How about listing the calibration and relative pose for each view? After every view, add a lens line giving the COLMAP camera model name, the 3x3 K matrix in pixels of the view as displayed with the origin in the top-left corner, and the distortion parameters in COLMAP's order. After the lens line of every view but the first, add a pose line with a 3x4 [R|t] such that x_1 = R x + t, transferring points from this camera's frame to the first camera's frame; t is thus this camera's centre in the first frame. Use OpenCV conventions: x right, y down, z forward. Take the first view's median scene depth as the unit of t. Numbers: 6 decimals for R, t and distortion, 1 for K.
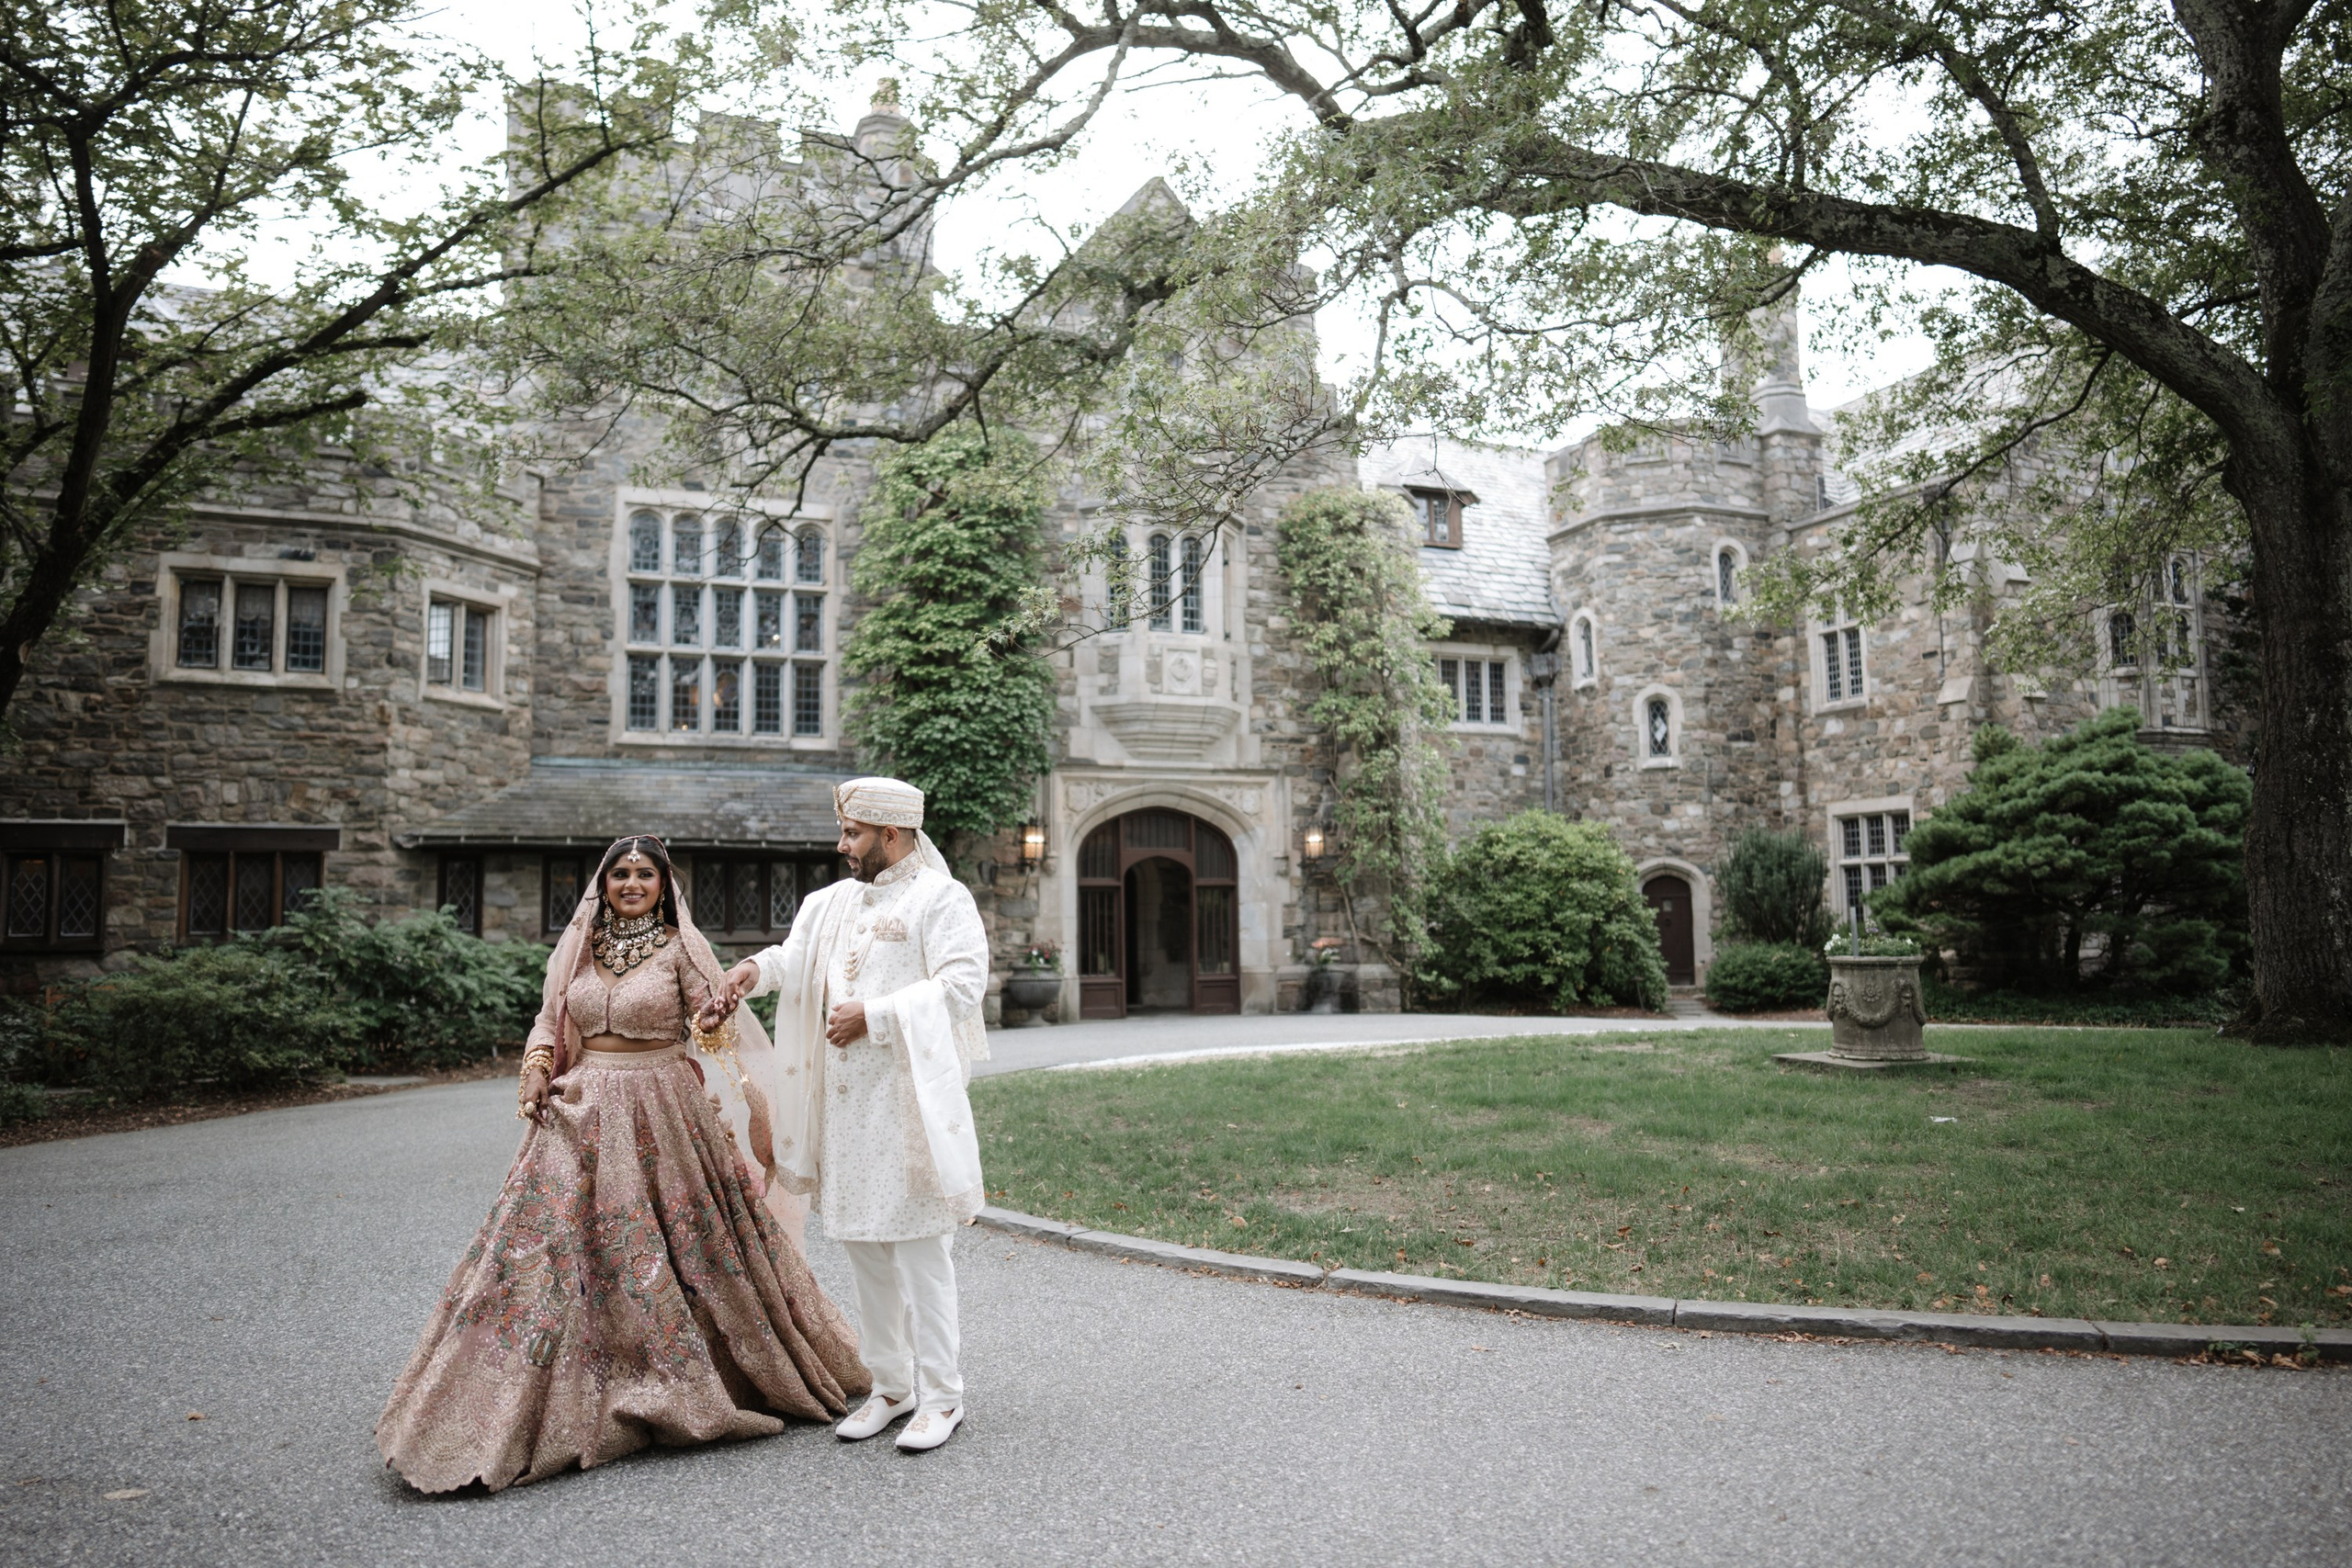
lens RADIAL K [[1521.5, 0, 1176.0], [0, 1521.5, 784.0], [0, 0, 1]] dist [-0.043945, 0.047223]
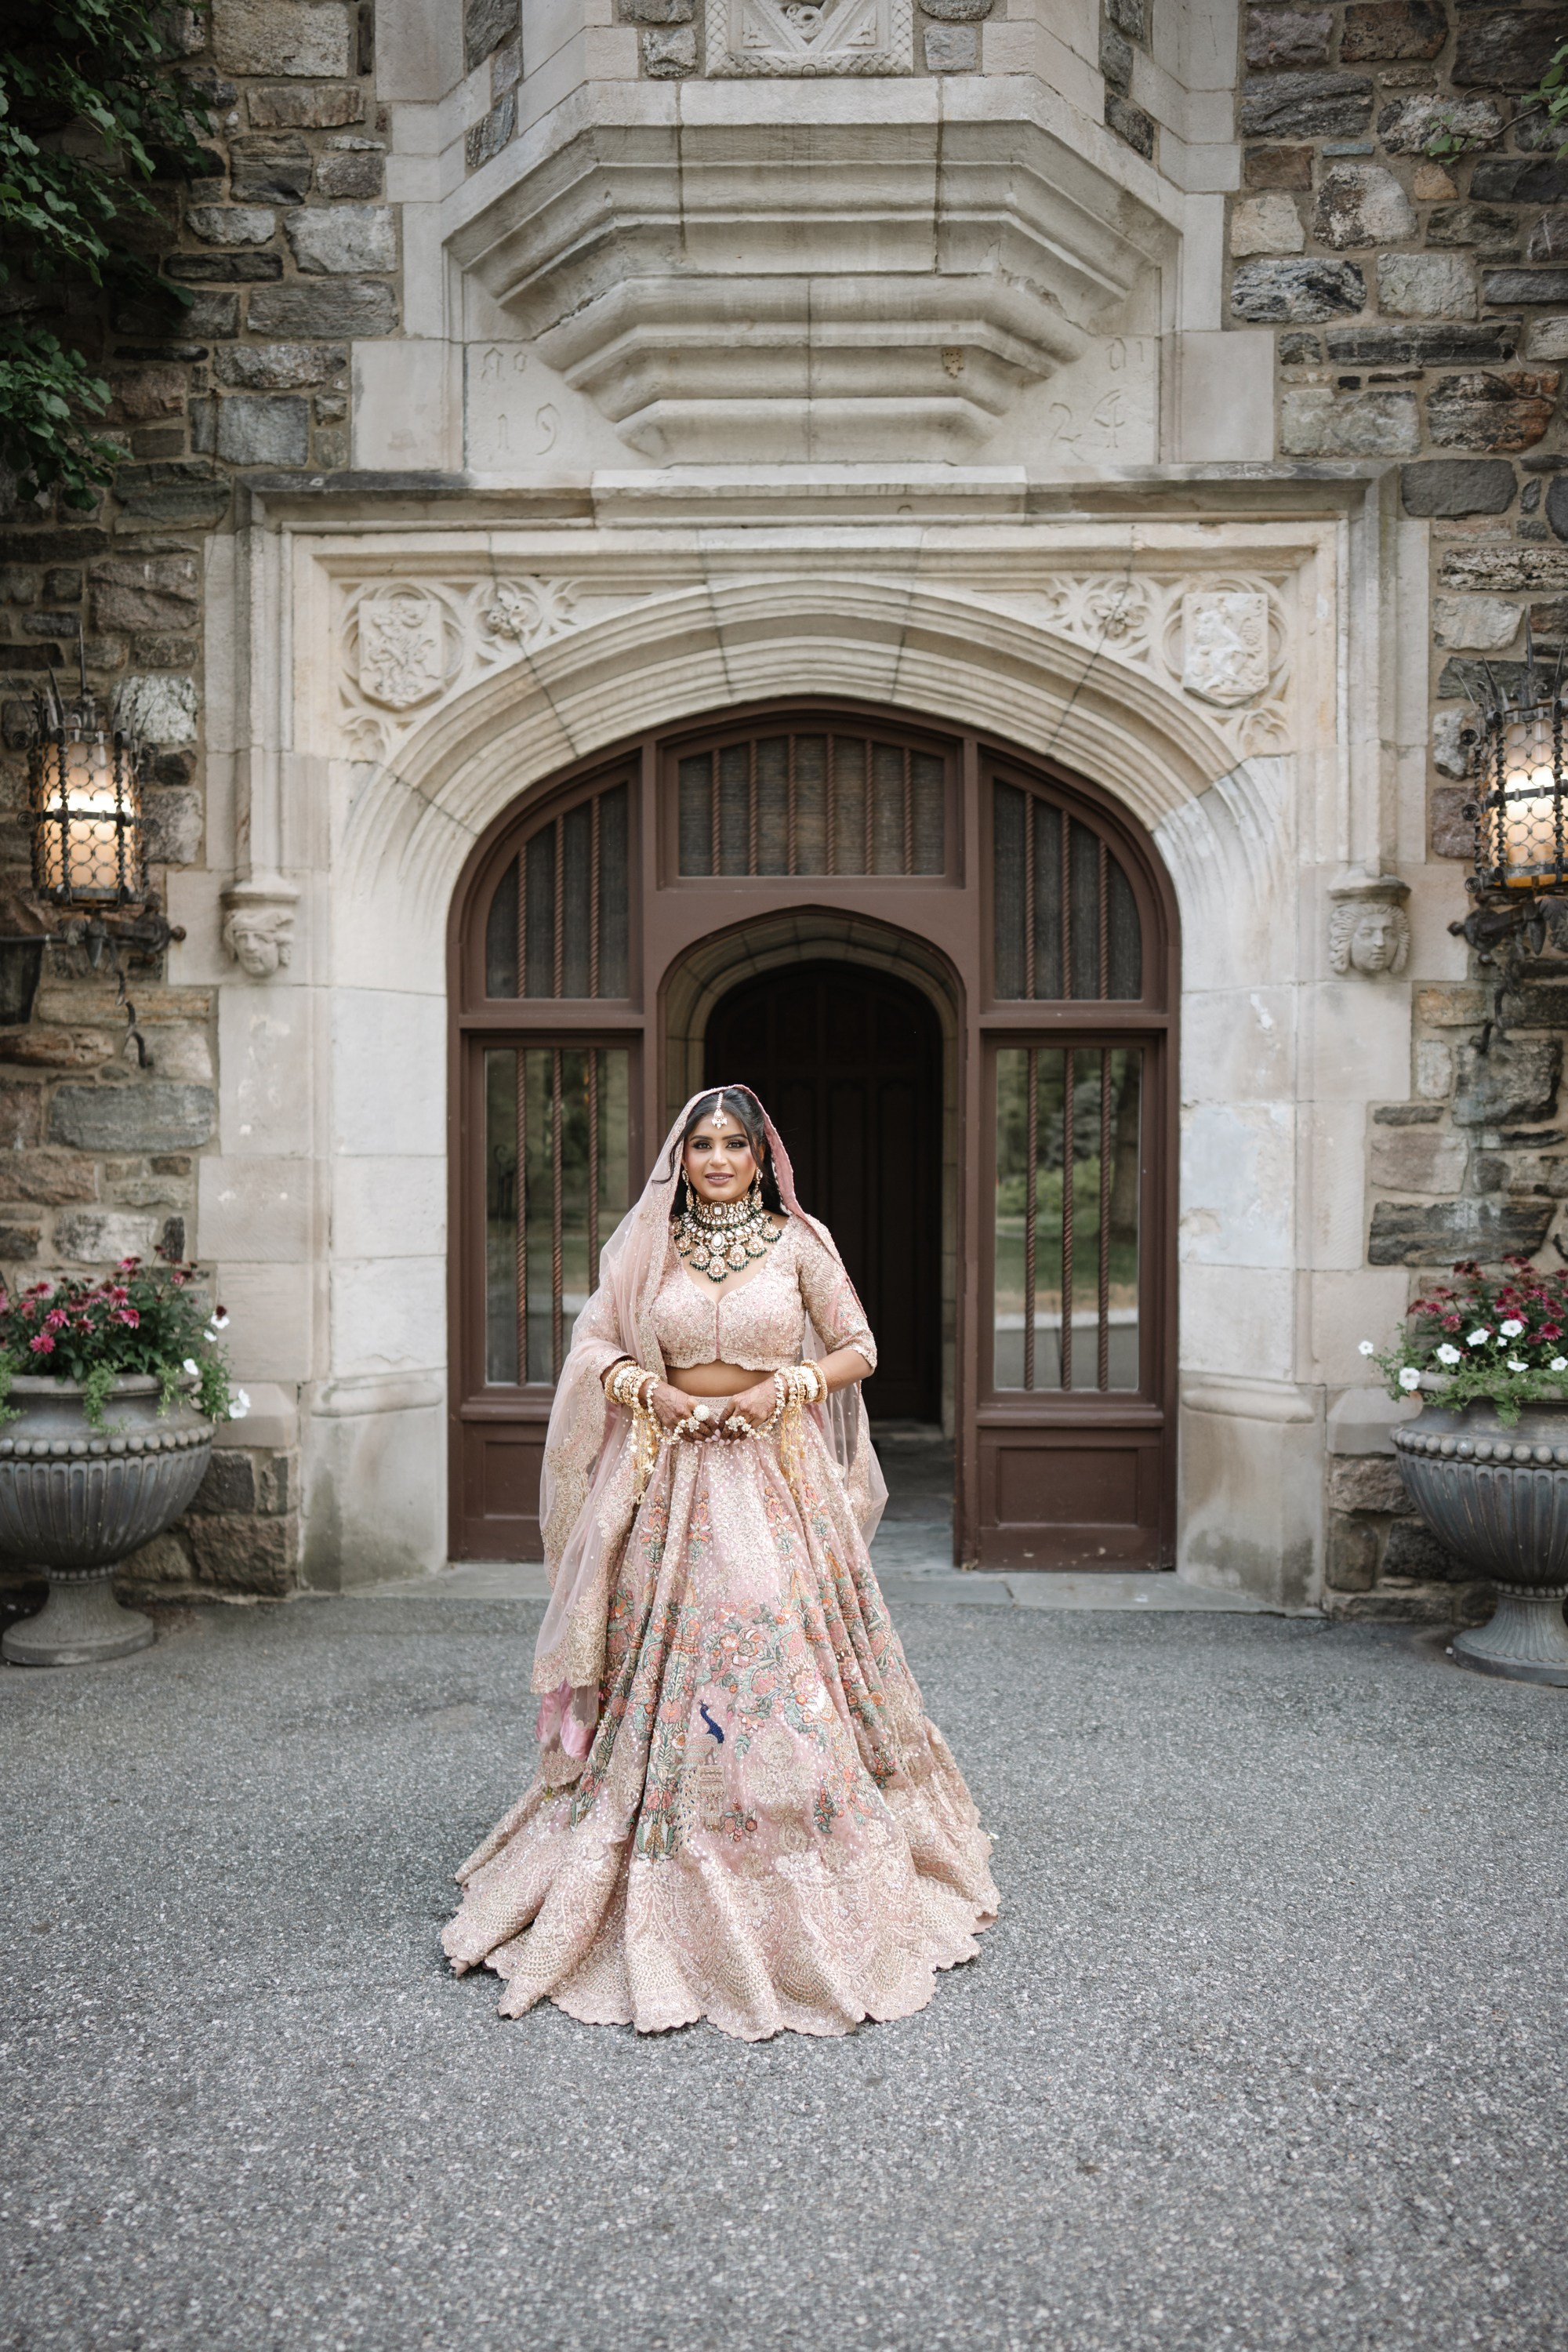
lens RADIAL K [[1521.6, 0, 784.0], [0, 1521.6, 1176.0], [0, 0, 1]] dist [-0.043945, 0.047223]
pose [[0.907048, 0.023658, -0.420362, 0.087450], [0.025415, 0.993523, 0.110754, 0.064154], [0.420260, -0.111142, 0.900572, 0.787767]]
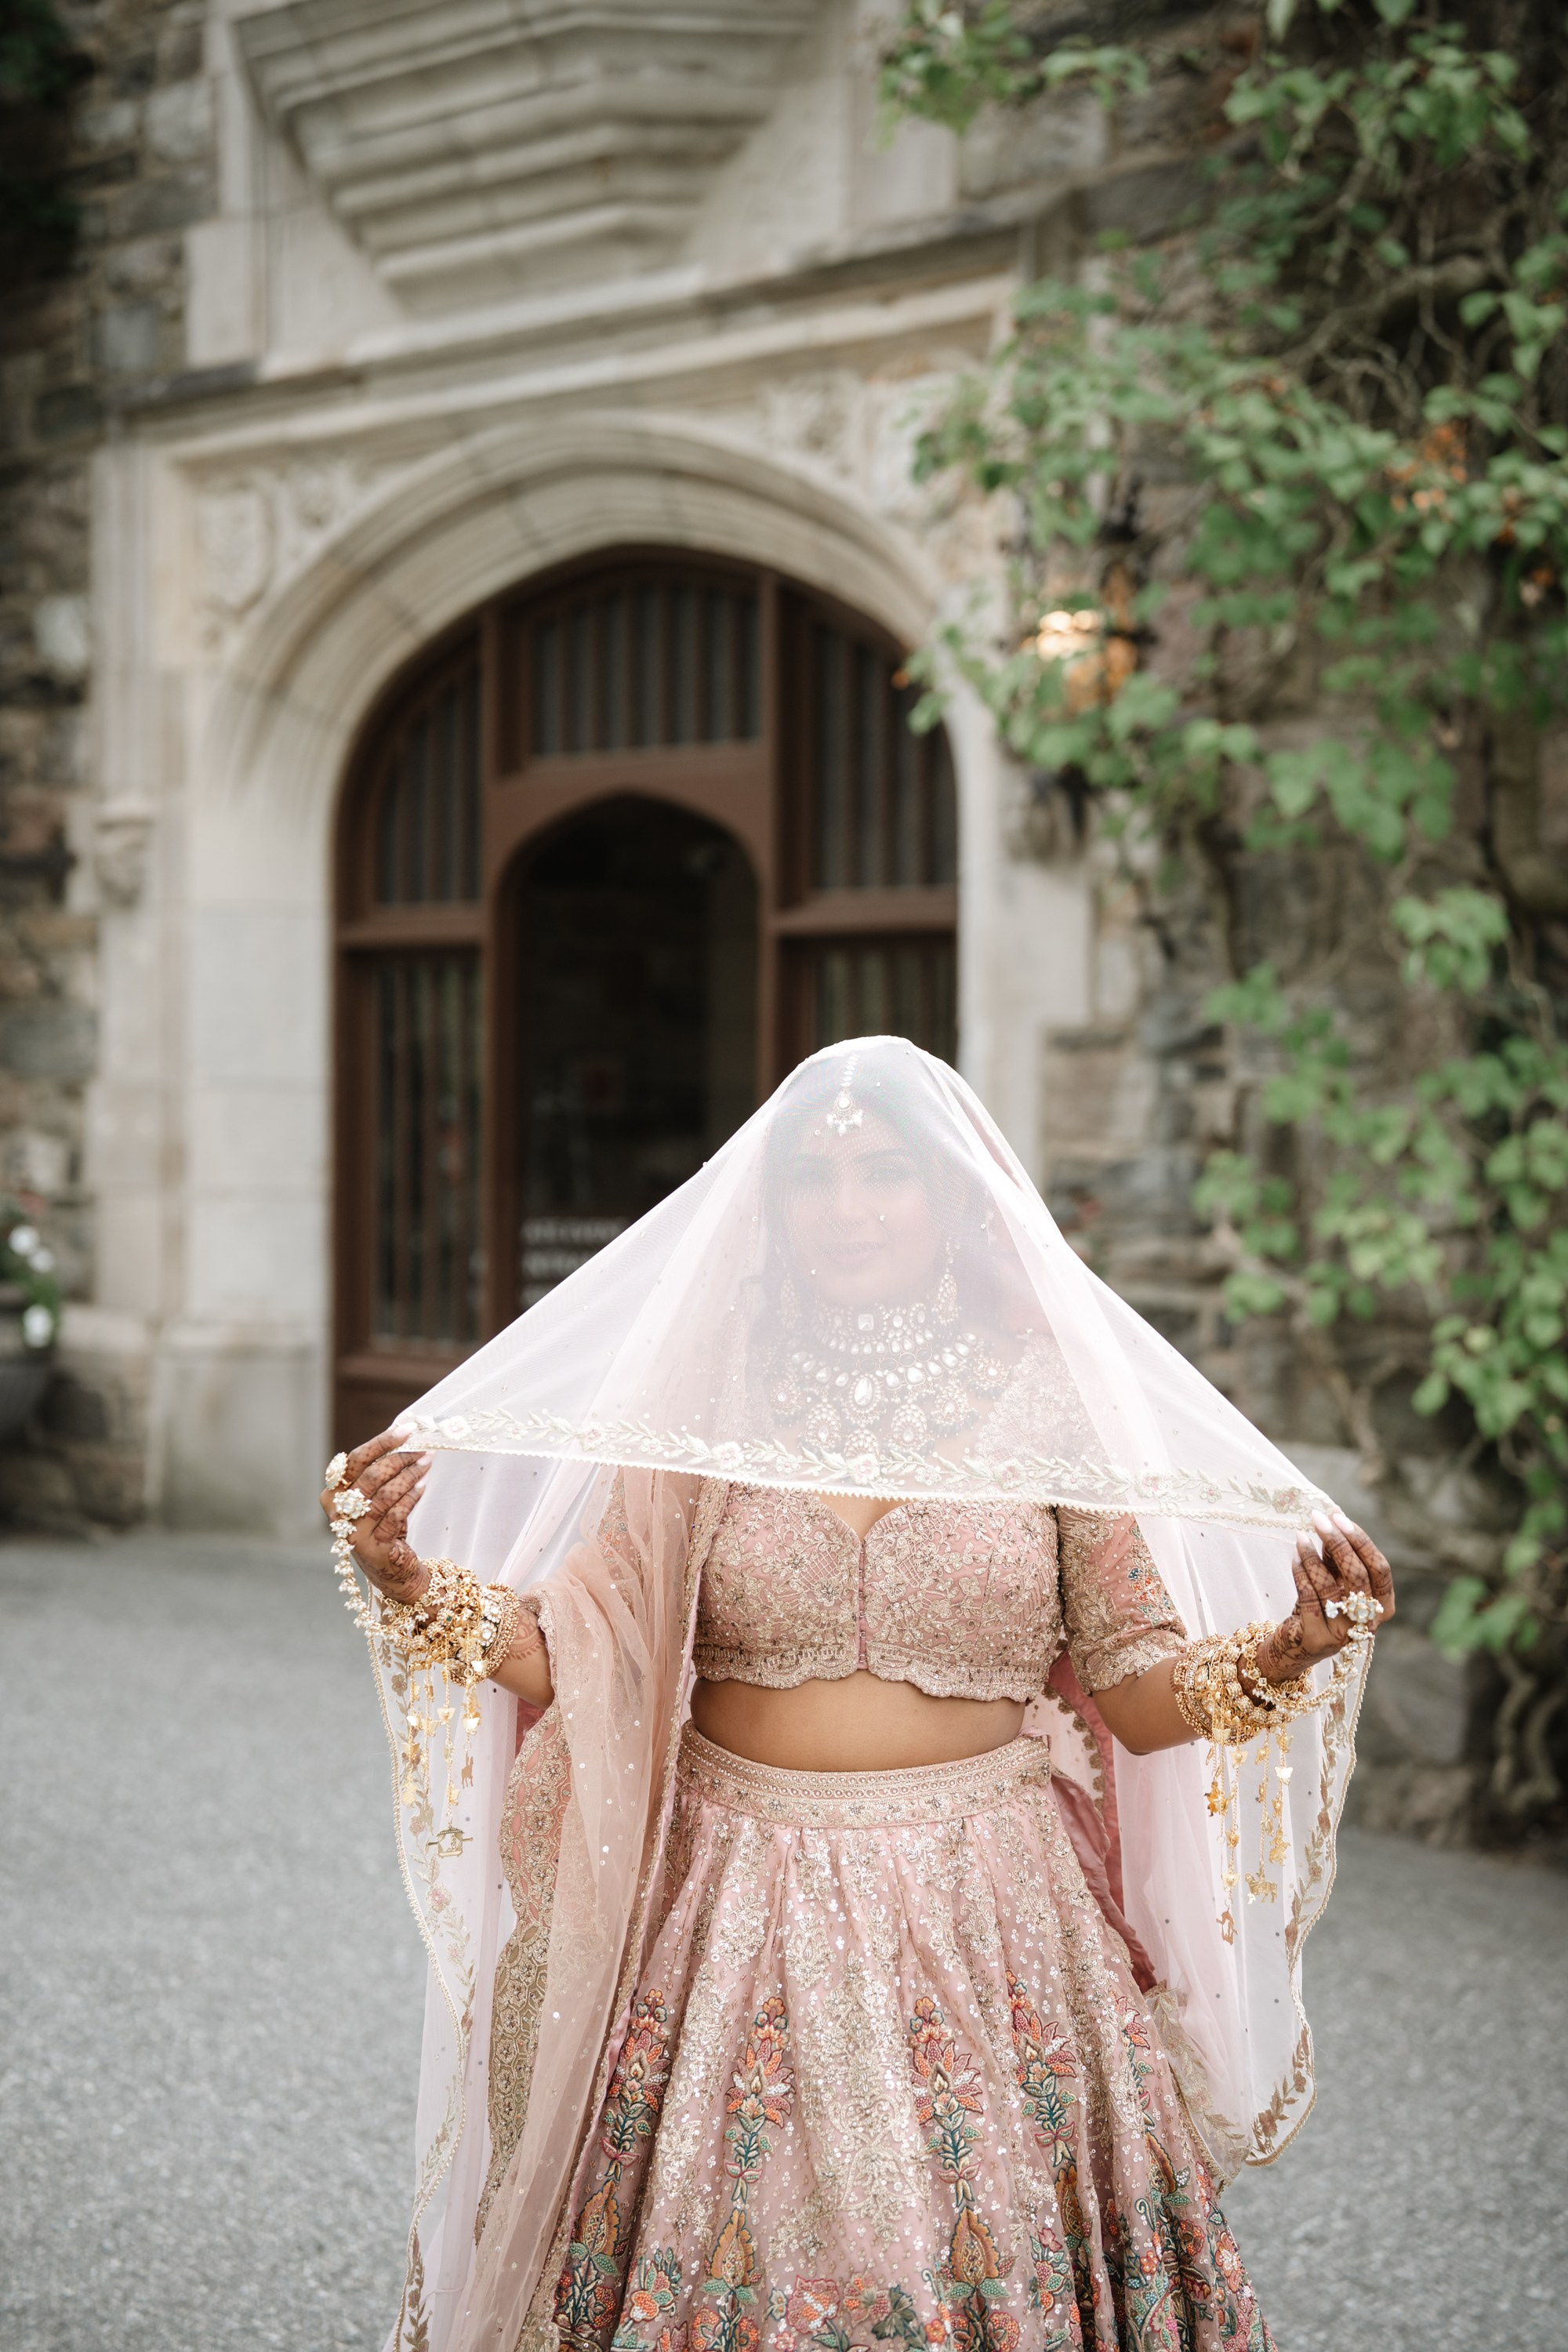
lens RADIAL K [[3218.7, 0, 776.5], [0, 3218.7, 1238.6], [0, 0, 1]] dist [-0.086700, 0.704954]
pose [[0.444872, 0.059241, -0.893632, 0.388816], [0.061553, 0.993428, 0.096500, 0.067370], [0.893476, -0.097936, 0.438302, 0.836660]]
